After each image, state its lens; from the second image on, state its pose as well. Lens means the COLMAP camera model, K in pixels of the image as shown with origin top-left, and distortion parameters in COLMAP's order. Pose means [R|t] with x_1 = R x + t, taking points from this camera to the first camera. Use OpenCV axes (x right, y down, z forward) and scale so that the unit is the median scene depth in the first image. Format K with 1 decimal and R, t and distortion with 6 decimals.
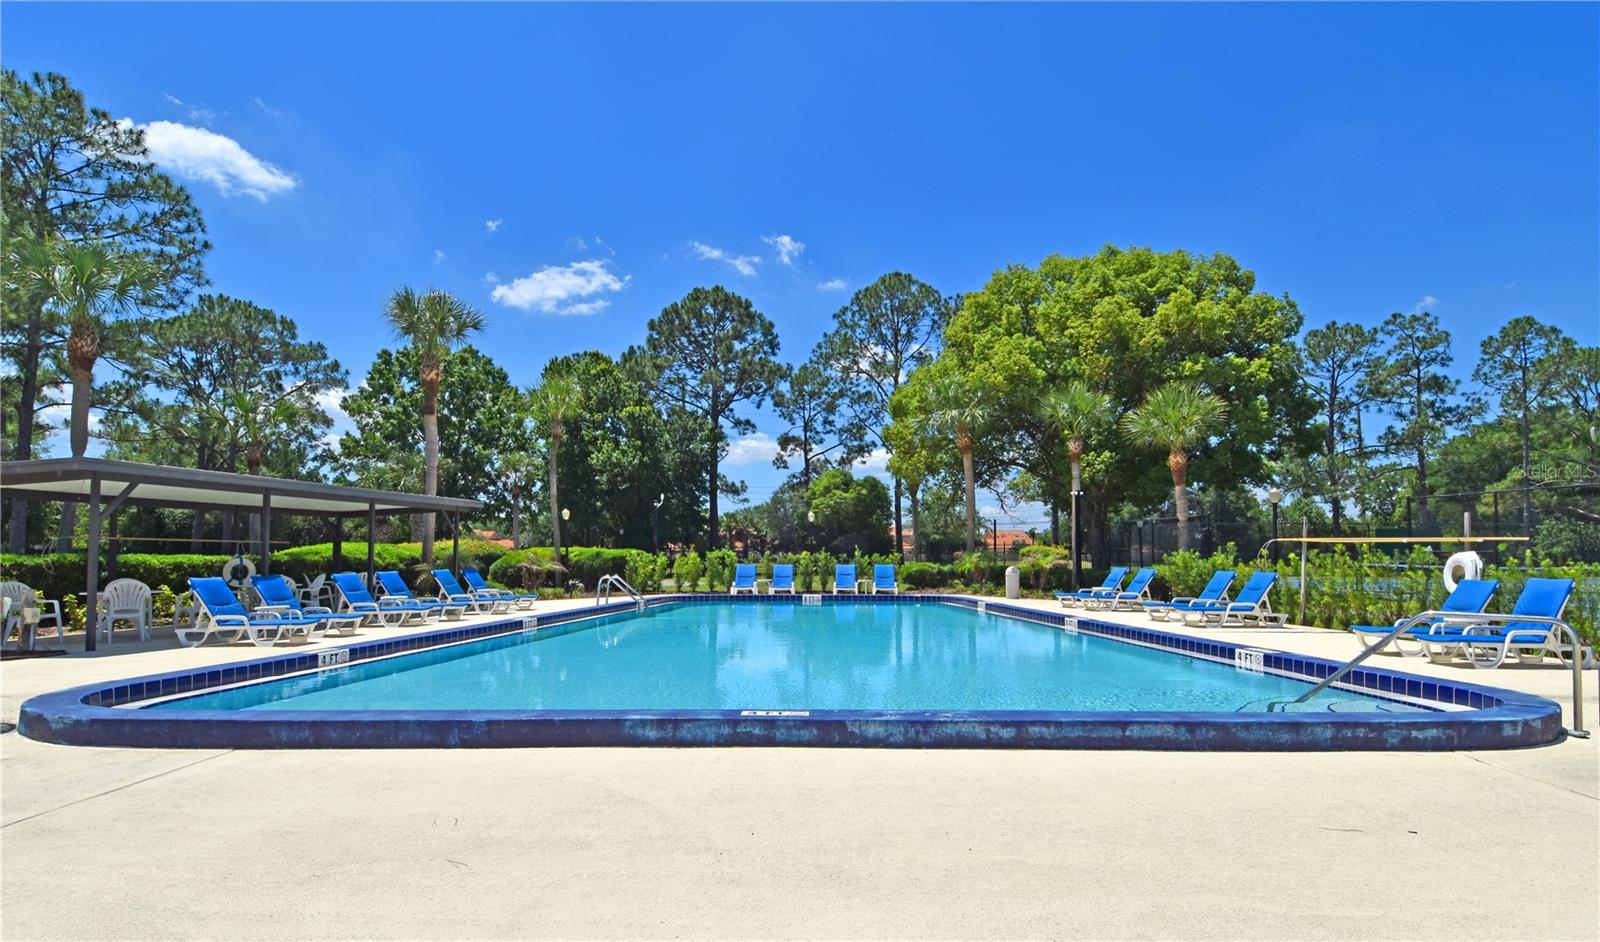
lens RADIAL K [[842.5, 0, 801.2], [0, 842.5, 507.2], [0, 0, 1]] dist [0.037241, -0.040692]
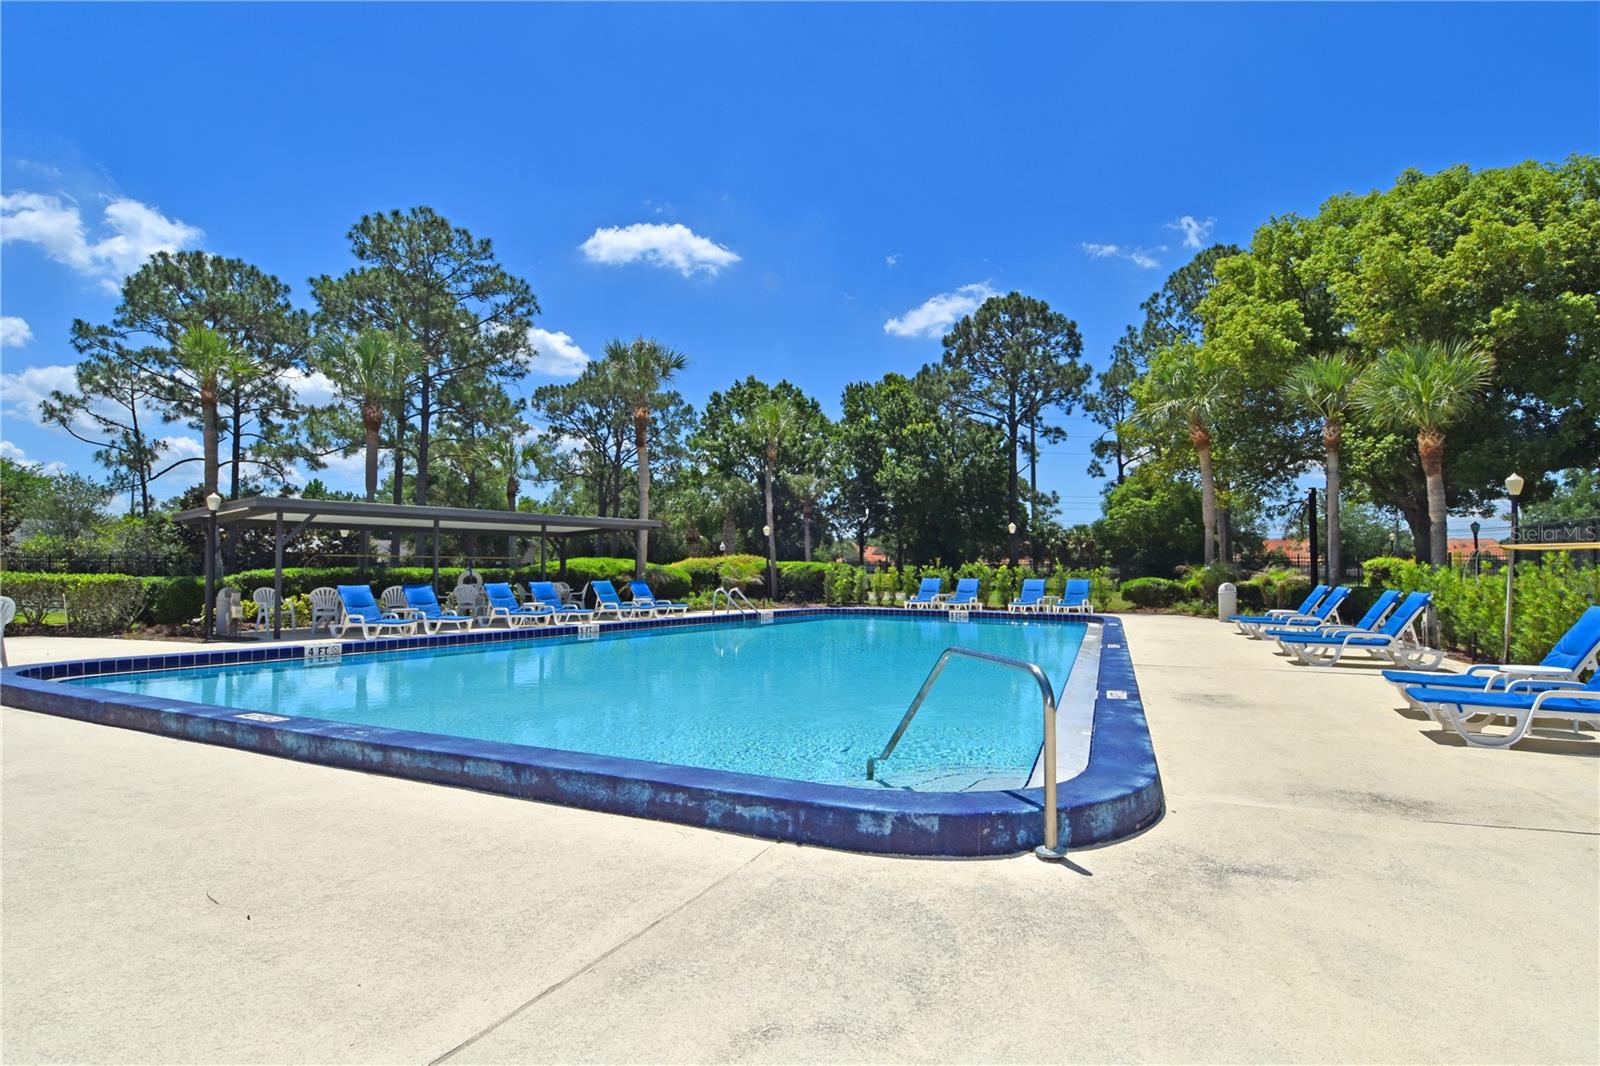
lens RADIAL K [[819.5, 0, 807.3], [0, 819.5, 537.1], [0, 0, 1]] dist [0.052674, -0.057279]
pose [[0.895864, -0.016533, -0.444021, 0.124025], [0.024803, 0.999610, 0.012822, 0.002325], [0.443636, -0.022500, 0.895924, 0.043594]]
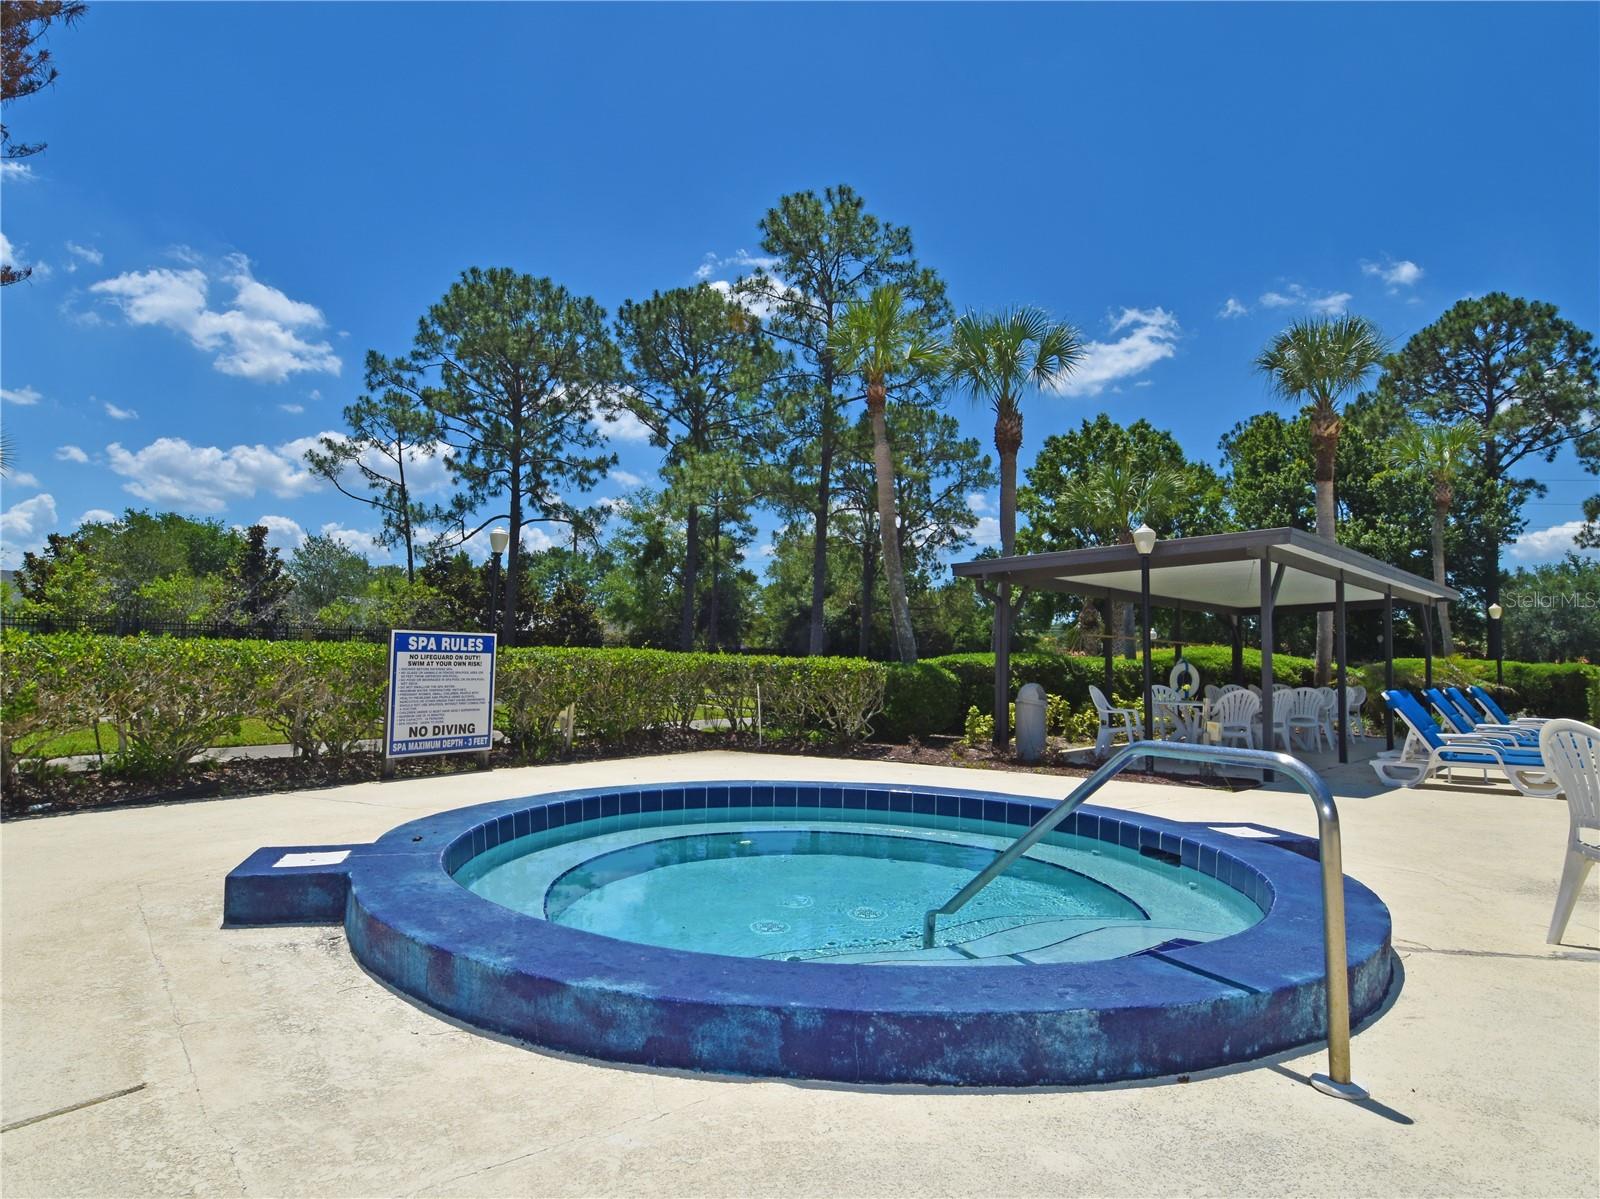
lens RADIAL K [[926.7, 0, 764.1], [0, 926.7, 604.6], [0, 0, 1]] dist [0.048239, -0.051269]
pose [[0.813316, -0.011635, -0.581705, -0.169334], [0.007160, 0.999924, -0.009990, 0.003097], [0.581778, 0.003960, 0.813338, 0.008403]]
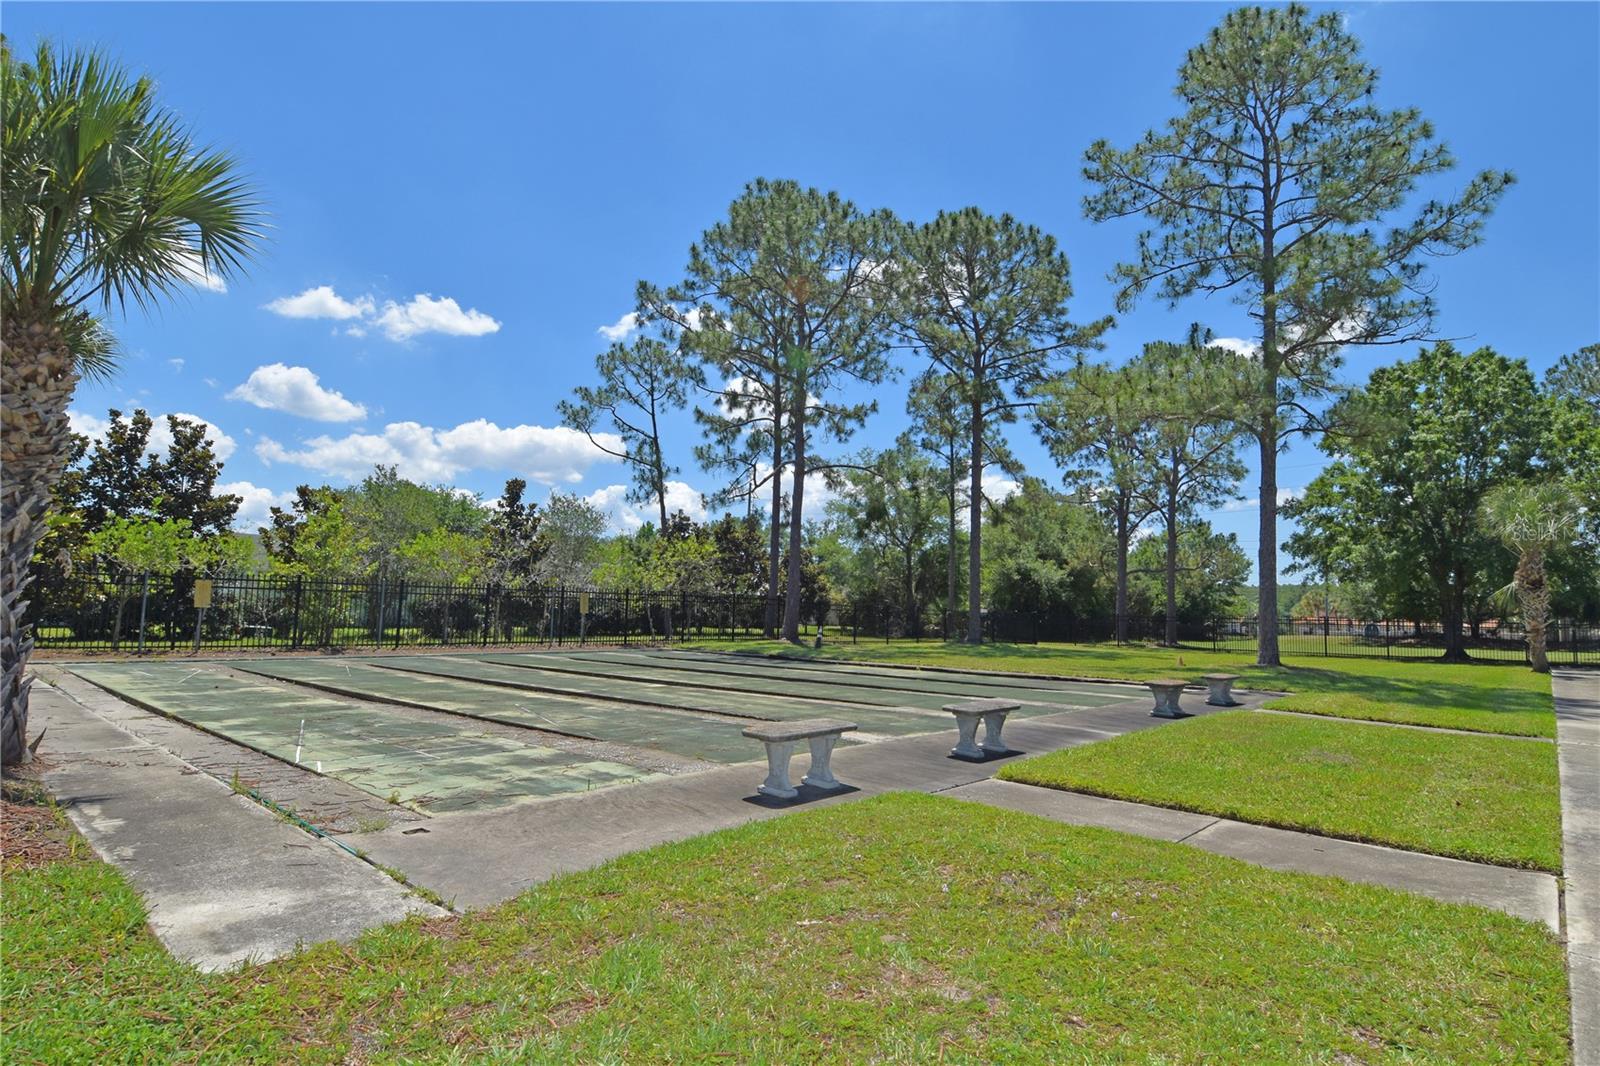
lens RADIAL K [[819.5, 0, 807.3], [0, 819.5, 537.1], [0, 0, 1]] dist [0.052674, -0.057279]
pose [[0.756680, -0.044072, -0.652298, -0.414995], [0.012588, 0.998522, -0.052863, 0.005982], [0.653664, 0.031789, 0.756117, 0.077609]]
